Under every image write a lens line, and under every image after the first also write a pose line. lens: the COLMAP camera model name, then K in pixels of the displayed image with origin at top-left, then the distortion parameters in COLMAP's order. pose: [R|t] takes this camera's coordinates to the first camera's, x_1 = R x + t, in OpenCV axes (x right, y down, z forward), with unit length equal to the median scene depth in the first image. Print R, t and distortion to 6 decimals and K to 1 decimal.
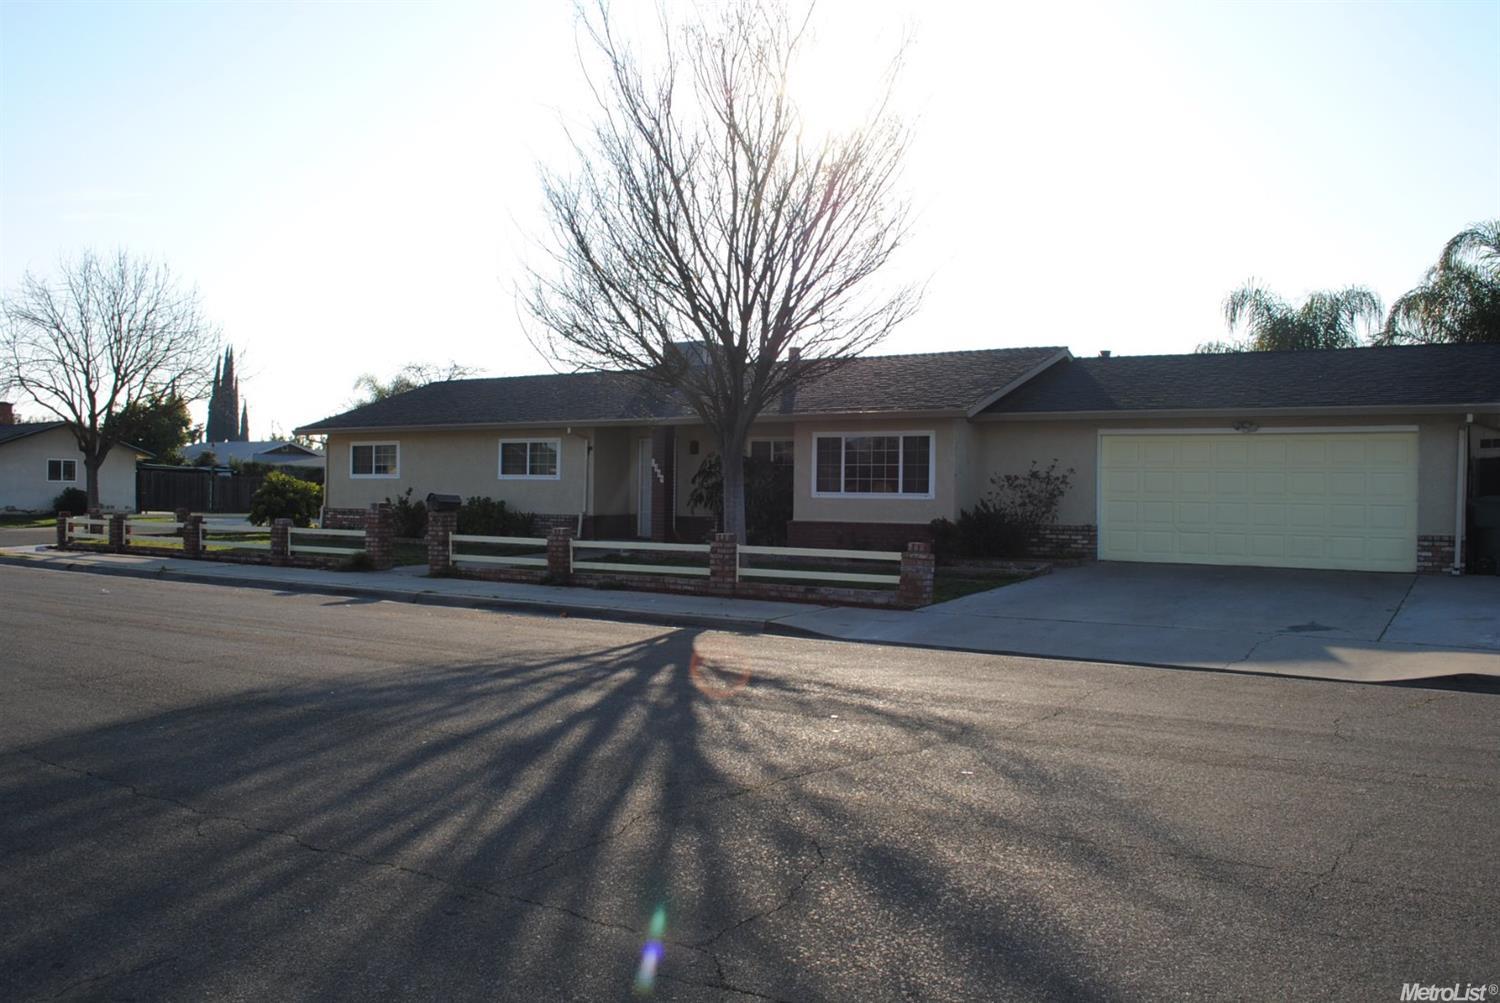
lens RADIAL K [[1159.4, 0, 750.0], [0, 1159.4, 501.5], [0, 0, 1]] dist [-0.056146, 0.003817]
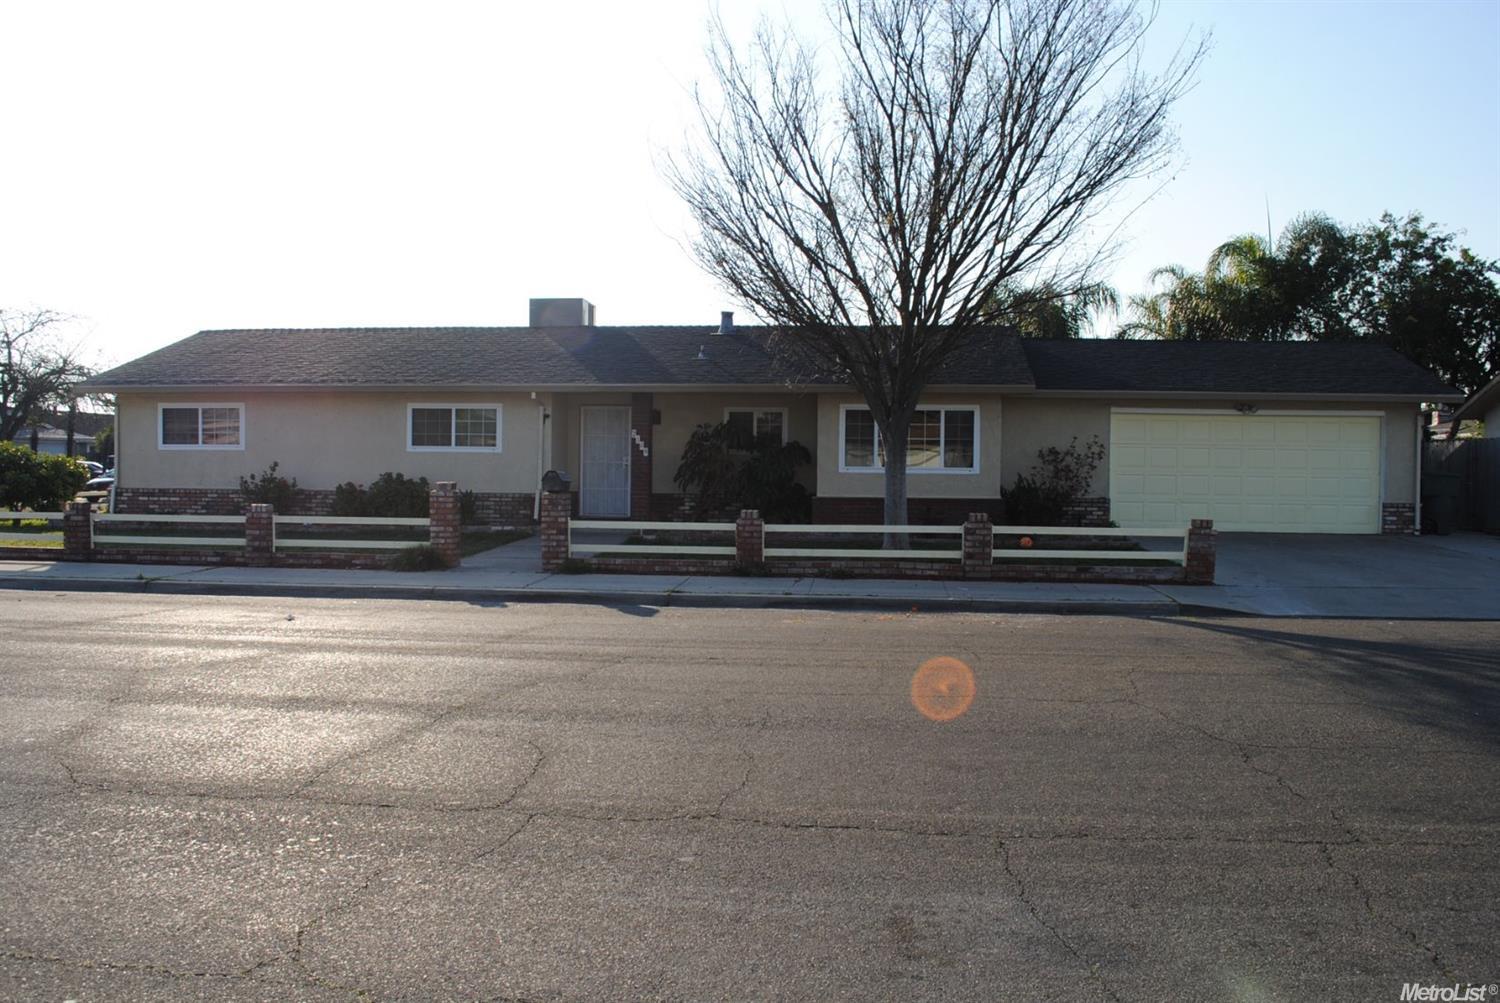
lens RADIAL K [[1159.4, 0, 750.0], [0, 1159.4, 501.5], [0, 0, 1]] dist [-0.056146, 0.003817]
pose [[0.897488, -0.015786, 0.440757, -0.468689], [0.004203, 0.999620, 0.027245, -0.006369], [-0.441020, -0.022600, 0.897213, 0.188451]]
